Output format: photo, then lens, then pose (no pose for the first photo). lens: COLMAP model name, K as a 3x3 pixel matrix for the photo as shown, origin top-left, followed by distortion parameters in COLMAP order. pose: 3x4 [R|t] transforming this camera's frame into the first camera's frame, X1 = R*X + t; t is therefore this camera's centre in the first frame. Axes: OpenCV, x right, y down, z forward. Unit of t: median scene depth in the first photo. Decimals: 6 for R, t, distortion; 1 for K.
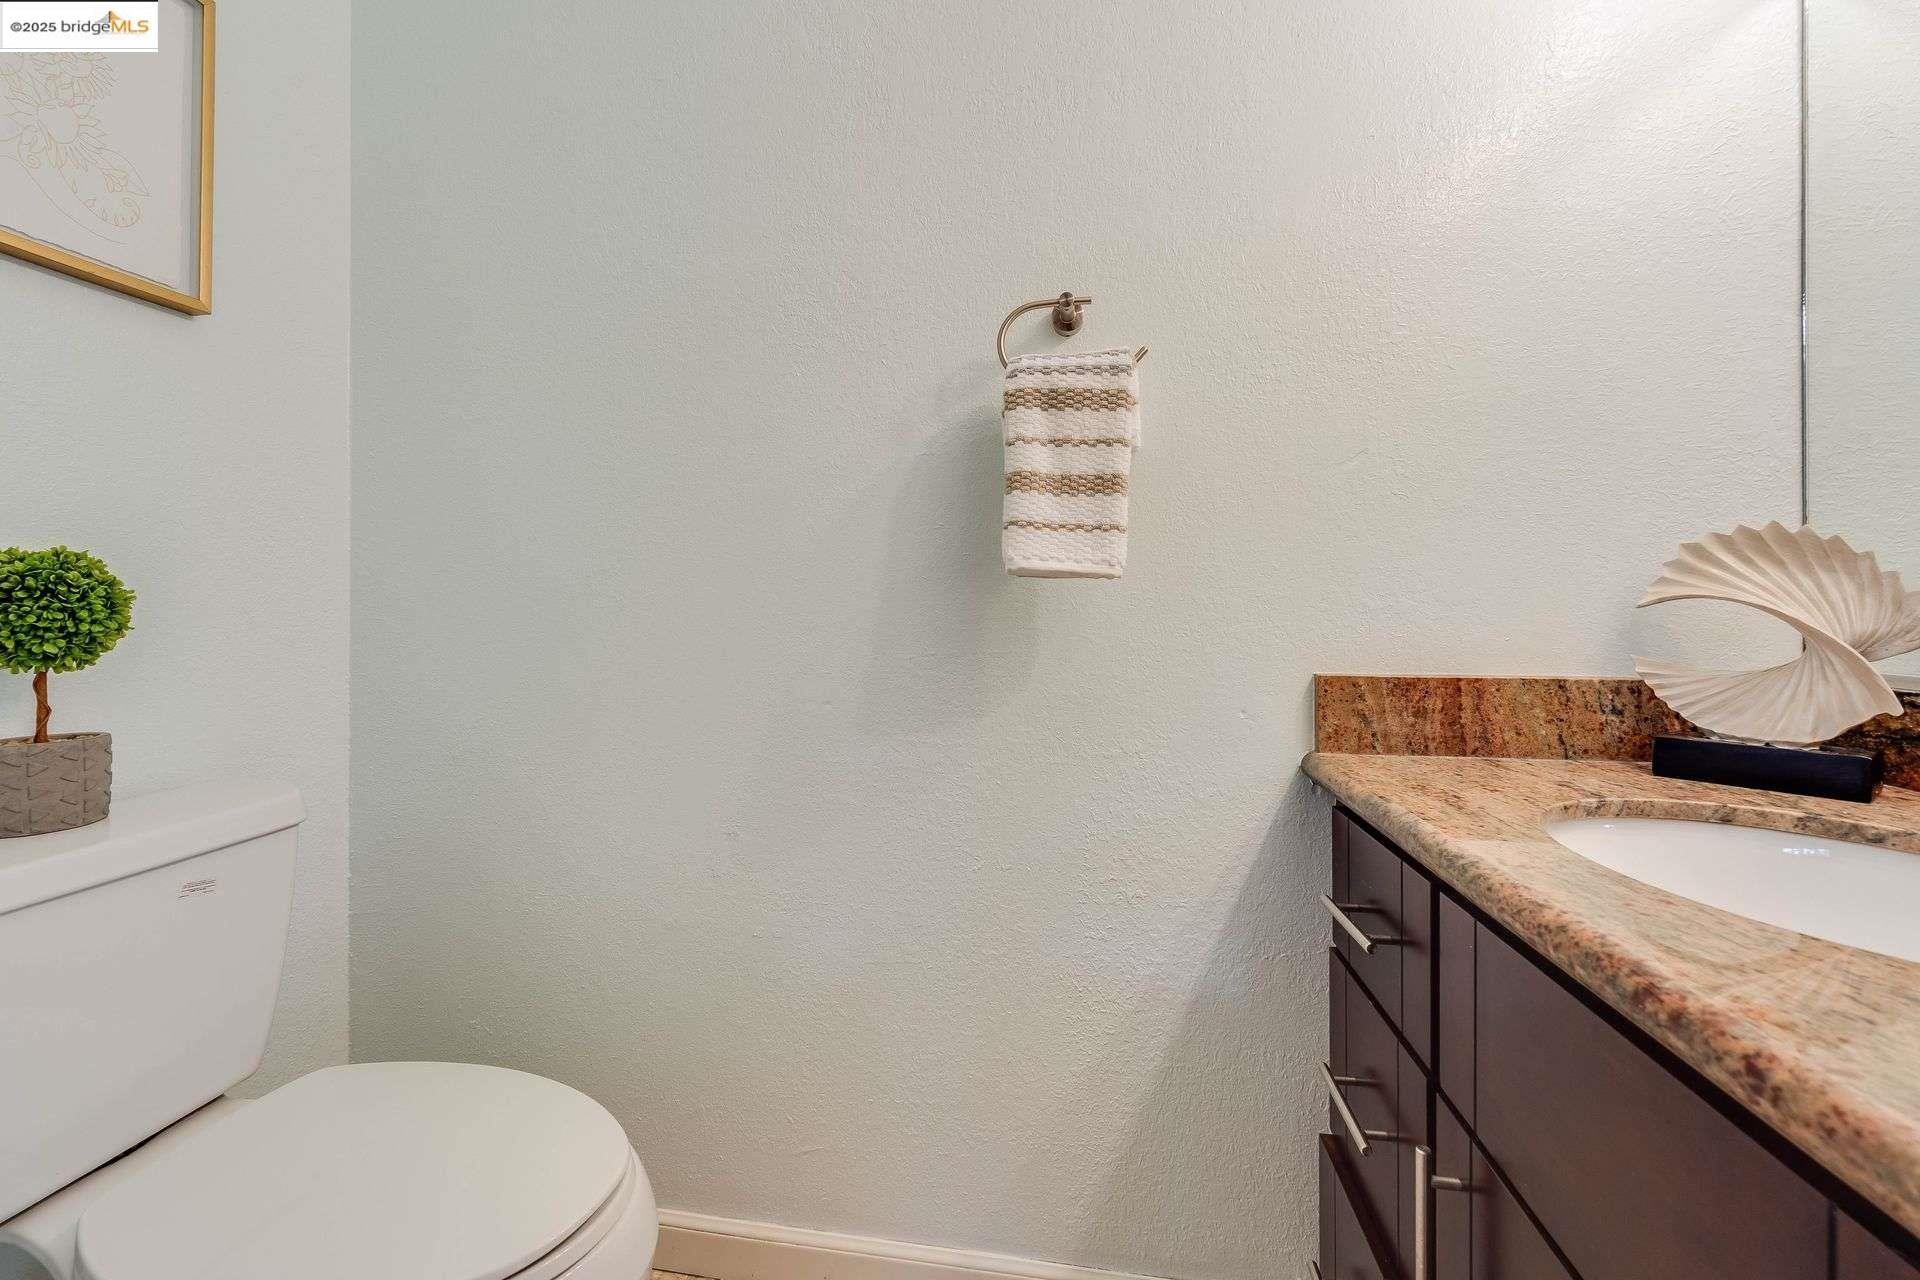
lens RADIAL K [[792.7, 0, 961.7], [0, 792.7, 623.8], [0, 0, 1]] dist [-0.002171, -0.000813]
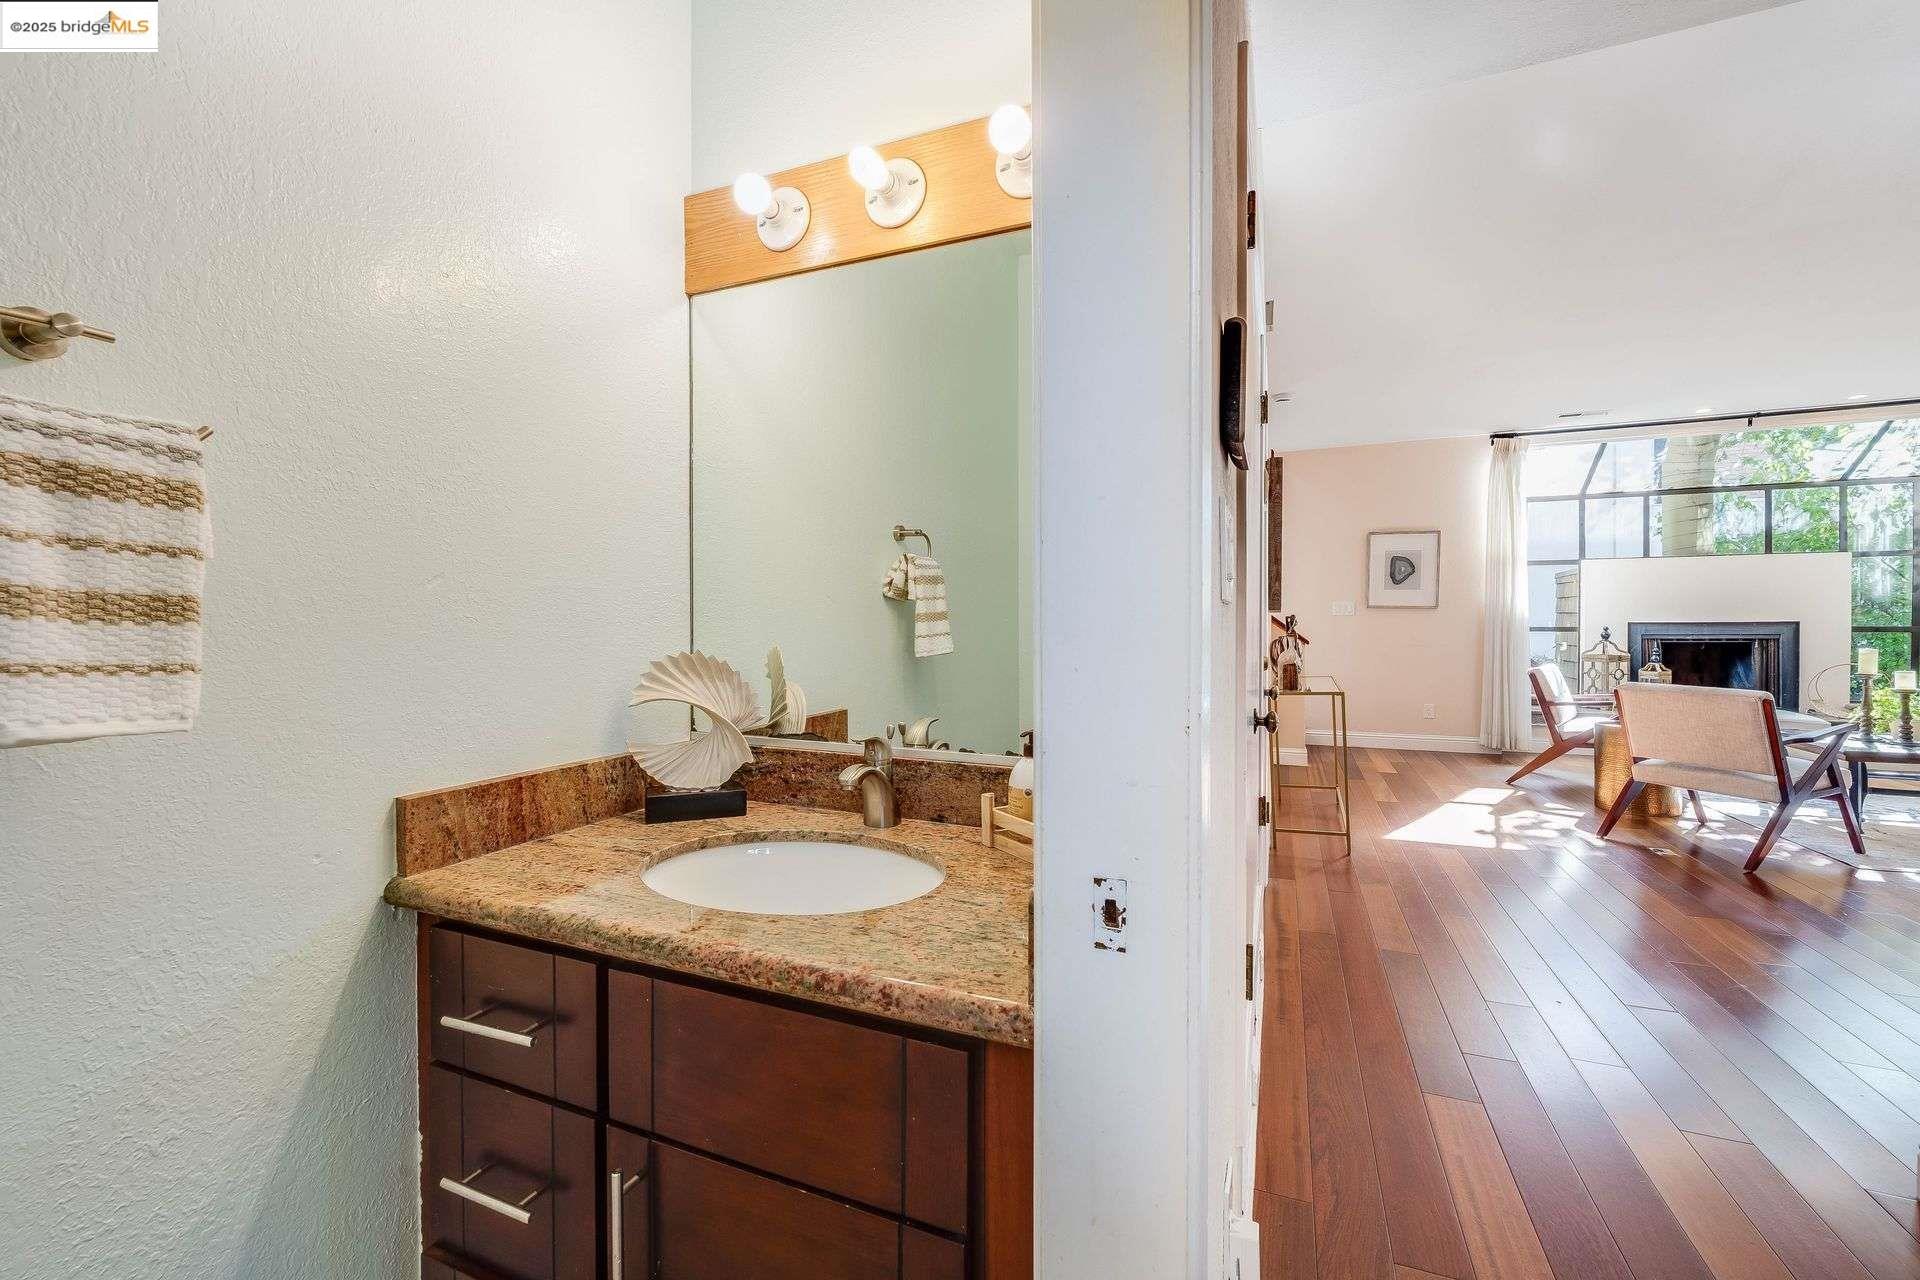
lens RADIAL K [[781.2, 0, 945.9], [0, 781.2, 639.4], [0, 0, 1]] dist [-0.002528, -0.000445]
pose [[0.225424, -0.017240, 0.974108, -0.362319], [0.004658, 0.999851, 0.016617, -0.156273], [-0.974250, 0.000791, 0.225471, 0.131586]]
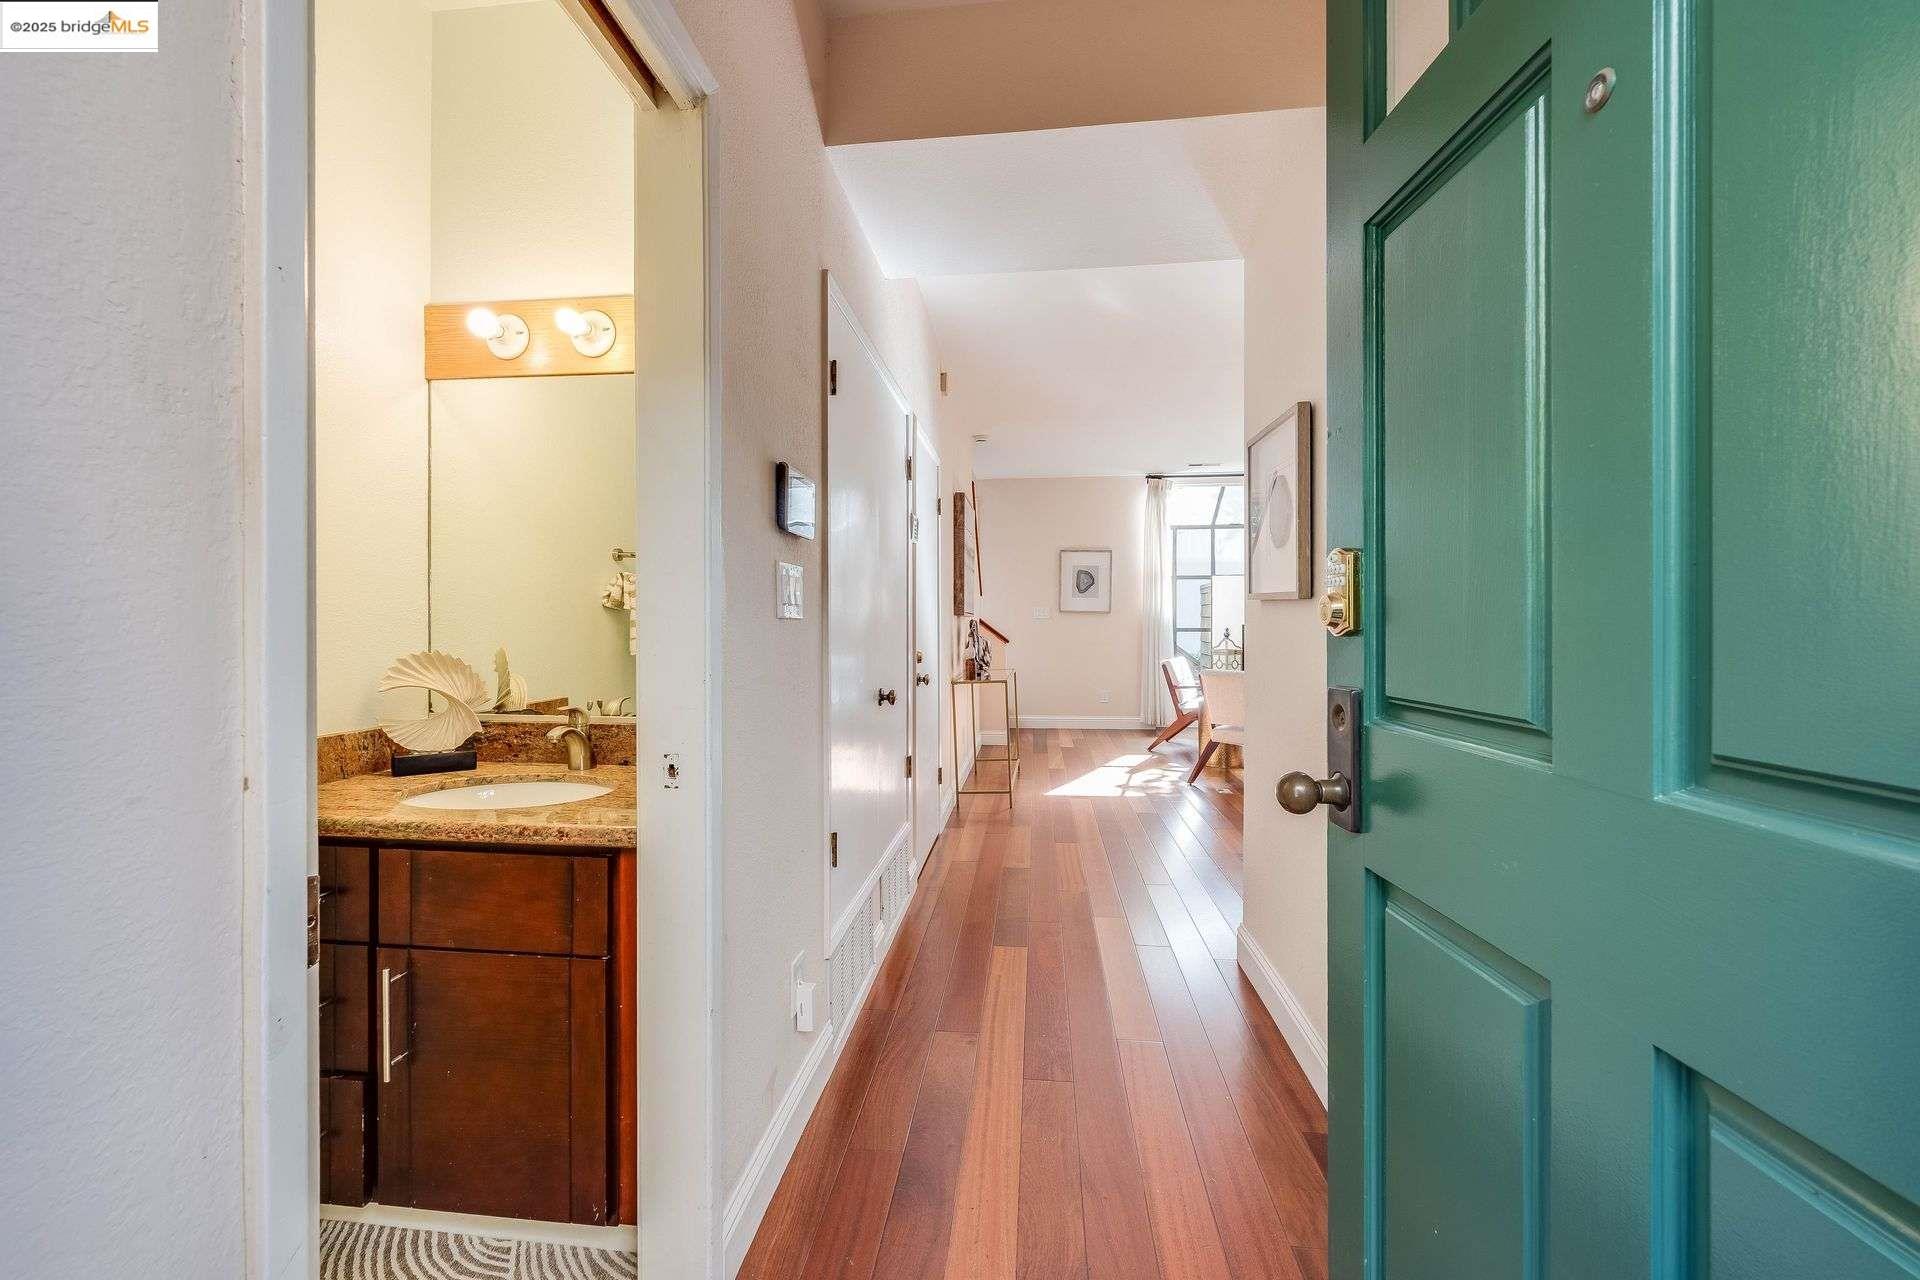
lens RADIAL K [[793.7, 0, 956.1], [0, 793.7, 628.2], [0, 0, 1]] dist [-0.002109, -0.000336]
pose [[-0.065346, -0.002798, 0.997859, -1.119748], [0.006009, 0.999977, 0.003197, -0.167887], [-0.997845, 0.006205, -0.065327, -0.262614]]
